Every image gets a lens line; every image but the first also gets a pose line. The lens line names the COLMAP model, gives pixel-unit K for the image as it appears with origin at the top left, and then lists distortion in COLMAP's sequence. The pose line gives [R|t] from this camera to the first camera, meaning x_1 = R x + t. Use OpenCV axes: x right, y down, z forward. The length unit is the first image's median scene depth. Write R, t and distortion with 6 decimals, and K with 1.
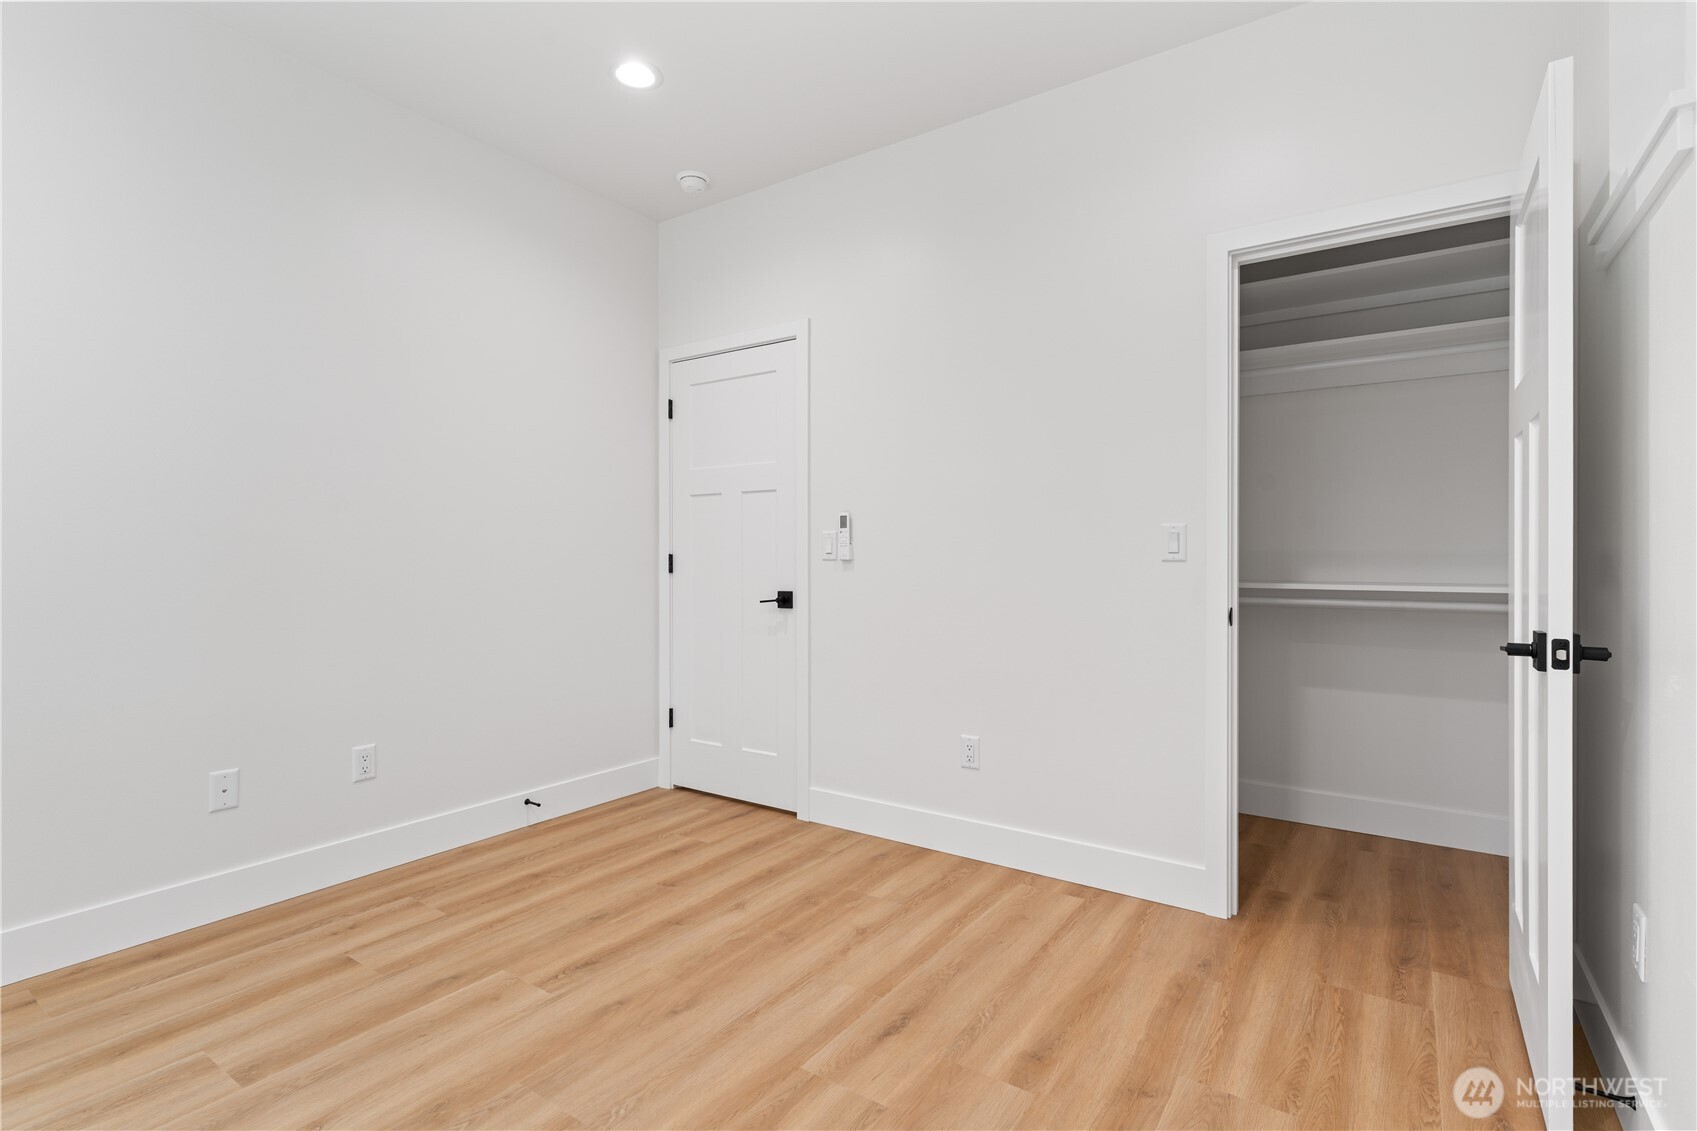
lens RADIAL K [[818.5, 0, 850.7], [0, 818.5, 564.9], [0, 0, 1]] dist [-0.001796, -0.000337]
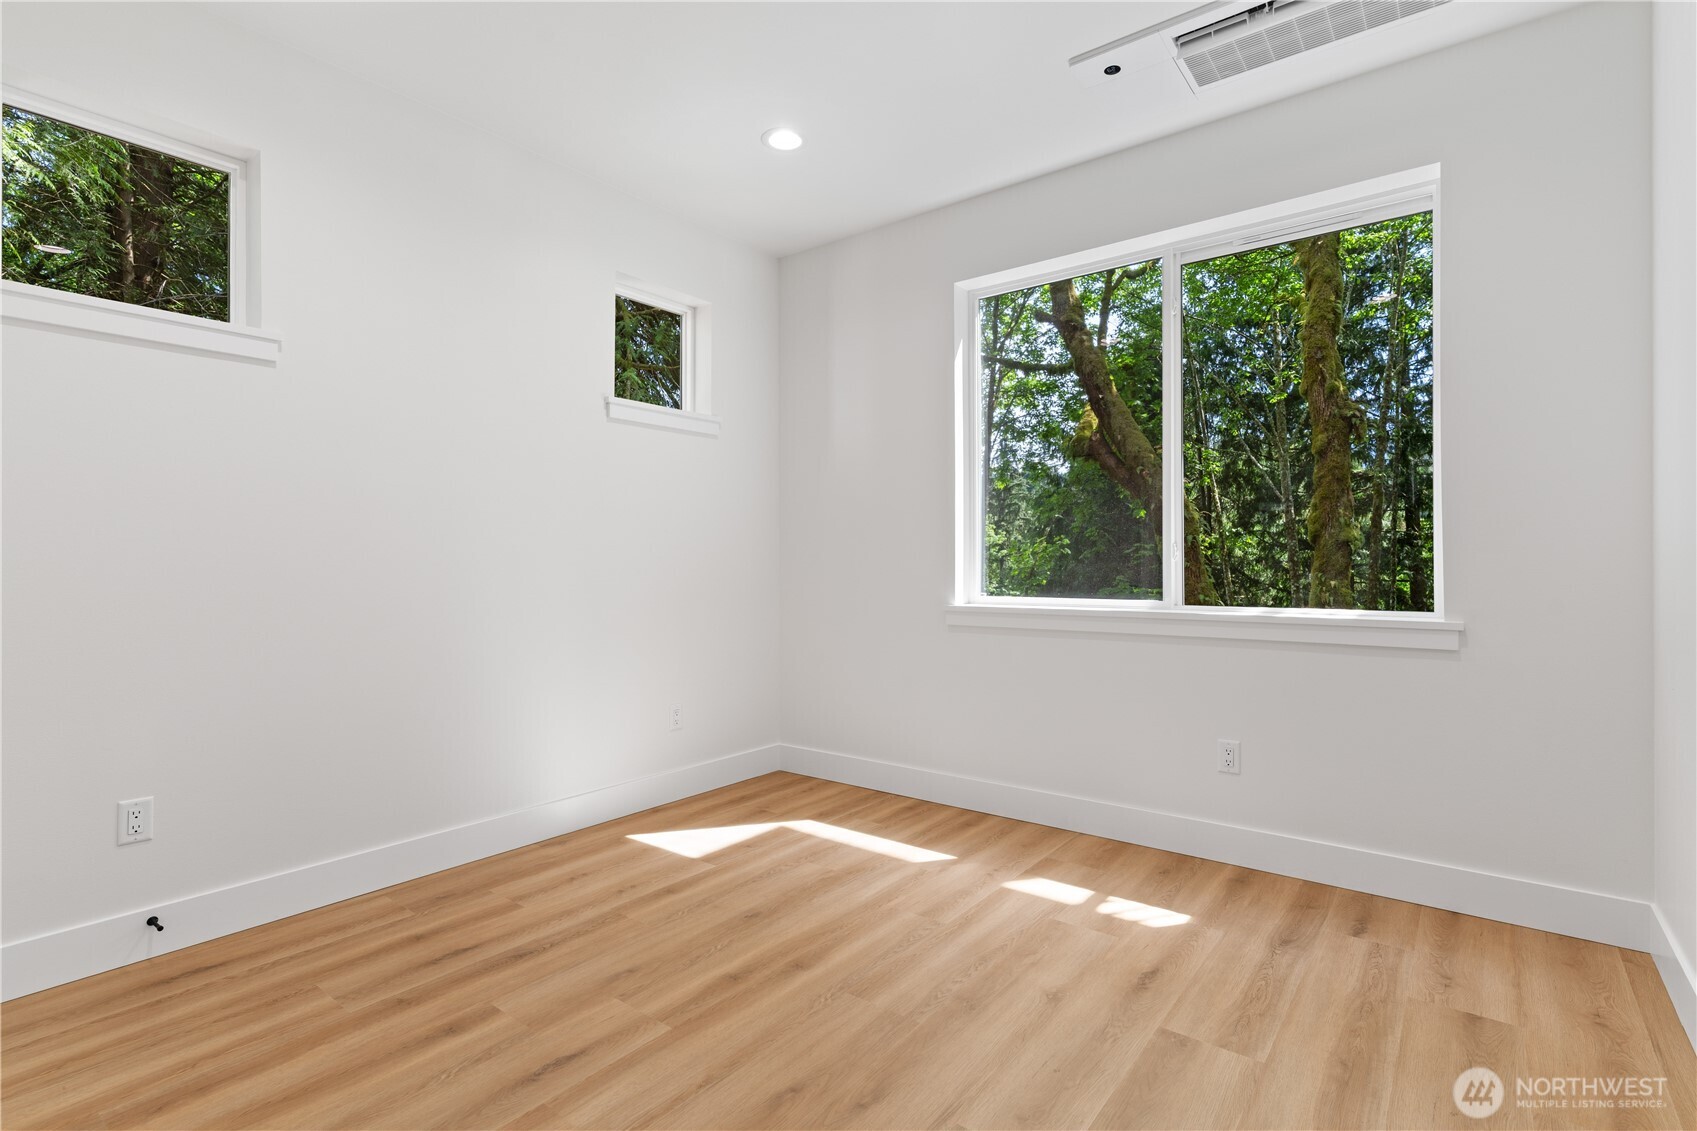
lens RADIAL K [[818.5, 0, 845.5], [0, 818.5, 561.9], [0, 0, 1]] dist [-0.001796, -0.000337]
pose [[-0.998171, -0.001384, 0.060435, -0.352623], [-0.001656, 0.999989, -0.004458, -0.005039], [-0.060428, -0.004550, -0.998162, 2.048420]]
